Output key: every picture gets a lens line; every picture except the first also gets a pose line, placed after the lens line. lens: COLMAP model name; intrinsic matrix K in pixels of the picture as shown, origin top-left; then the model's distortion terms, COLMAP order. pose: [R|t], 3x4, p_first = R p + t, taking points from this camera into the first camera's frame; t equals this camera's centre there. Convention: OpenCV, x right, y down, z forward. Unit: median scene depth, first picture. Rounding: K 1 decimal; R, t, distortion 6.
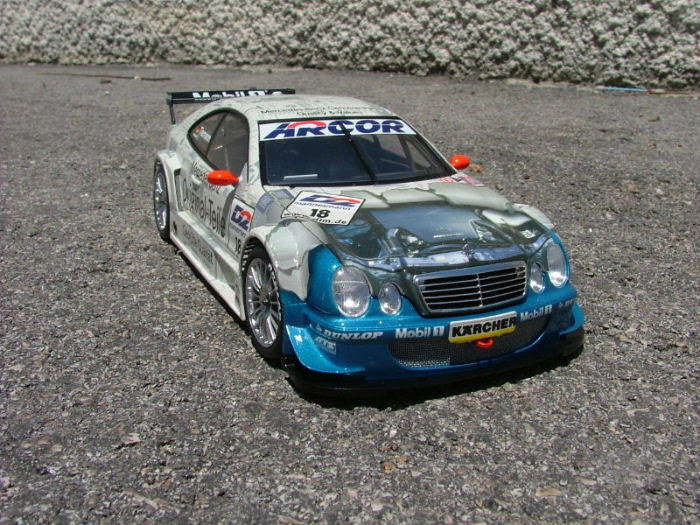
lens RADIAL K [[798.4, 0, 350.0], [0, 798.4, 262.5], [0, 0, 1]] dist [-0.251324, 0.013806]
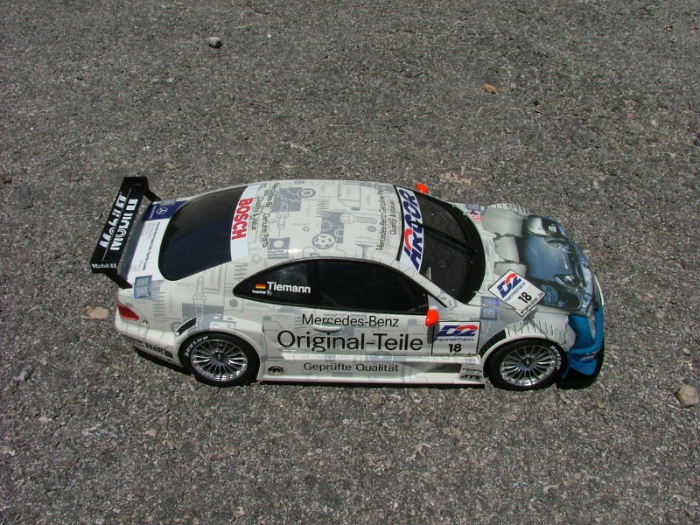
lens RADIAL K [[798.4, 0, 350.0], [0, 798.4, 262.5], [0, 0, 1]] dist [-0.251324, 0.013806]
pose [[0.438290, -0.599173, 0.669996, -0.981820], [0.267448, 0.798578, 0.539207, -0.865211], [-0.858122, -0.057140, 0.510256, 0.437734]]
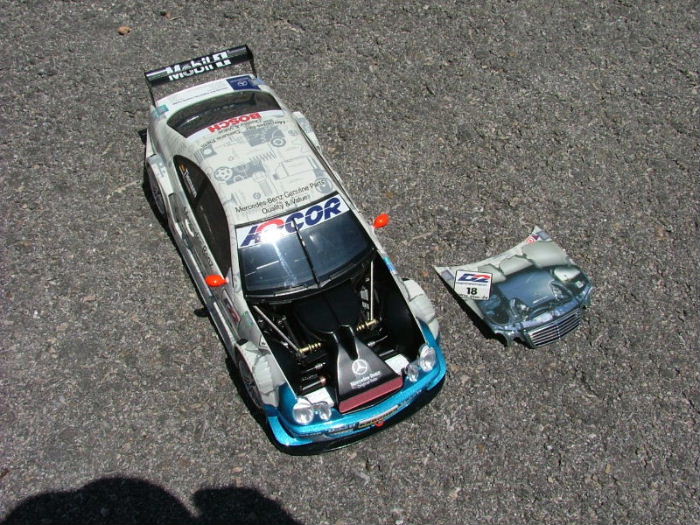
lens RADIAL K [[798.4, 0, 350.0], [0, 798.4, 262.5], [0, 0, 1]] dist [-0.251324, 0.013806]
pose [[0.998742, -0.014860, 0.047889, 0.018249], [-0.015572, 0.815929, 0.577942, -0.945080], [-0.047662, -0.577961, 0.814671, -0.185969]]
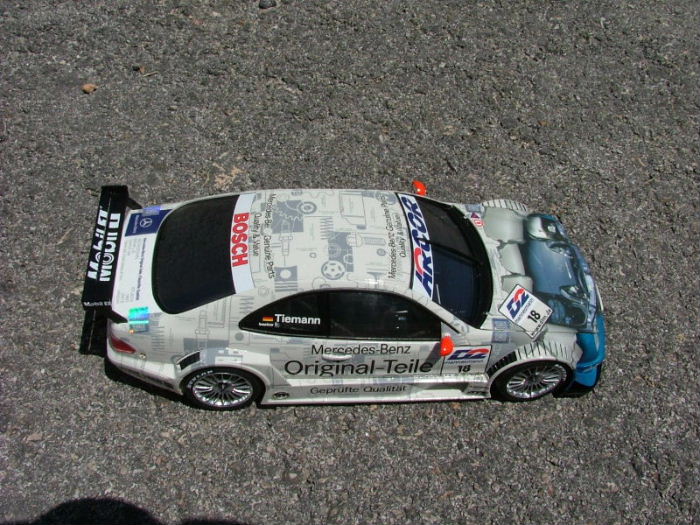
lens RADIAL K [[798.4, 0, 350.0], [0, 798.4, 262.5], [0, 0, 1]] dist [-0.251324, 0.013806]
pose [[0.355042, -0.711450, 0.606452, -0.843018], [0.209802, 0.692806, 0.689929, -1.047073], [-0.911004, -0.117719, 0.395239, 0.624177]]
